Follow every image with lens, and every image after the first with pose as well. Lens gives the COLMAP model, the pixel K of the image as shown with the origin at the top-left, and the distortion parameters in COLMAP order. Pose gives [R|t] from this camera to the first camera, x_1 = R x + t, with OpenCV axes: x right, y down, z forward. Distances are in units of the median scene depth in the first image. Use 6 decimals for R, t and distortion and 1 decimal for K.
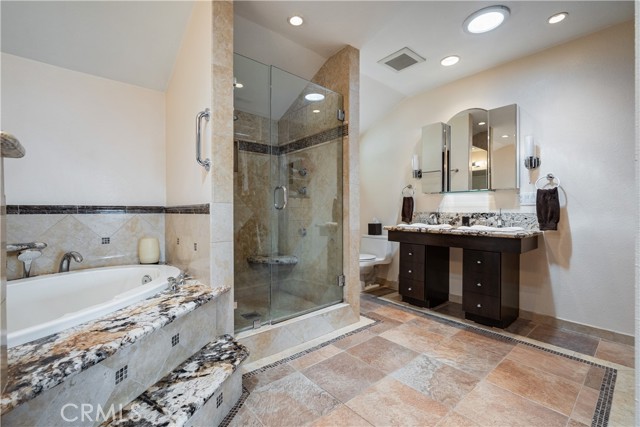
lens RADIAL K [[277.7, 0, 322.0], [0, 277.7, 213.7], [0, 0, 1]] dist [0.000955, 0.000323]
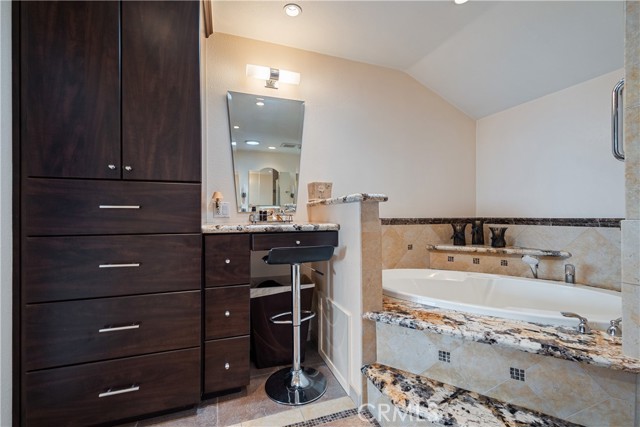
lens RADIAL K [[277.7, 0, 322.0], [0, 277.7, 213.7], [0, 0, 1]] dist [0.000955, 0.000323]
pose [[-0.350285, -0.004181, -0.936634, 0.499333], [-0.005638, 0.999981, -0.002355, -0.055620], [0.936626, 0.004456, -0.350302, 0.665965]]
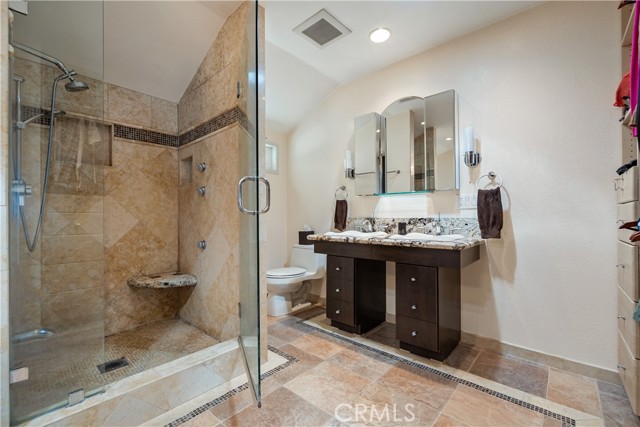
lens RADIAL K [[272.5, 0, 321.6], [0, 272.5, 216.2], [0, 0, 1]] dist [0.000247, 0.000142]
pose [[0.991188, -0.007181, 0.132265, 0.181347], [0.008644, 0.999908, -0.010490, -0.002704], [-0.132178, 0.011541, 0.991159, 0.228371]]
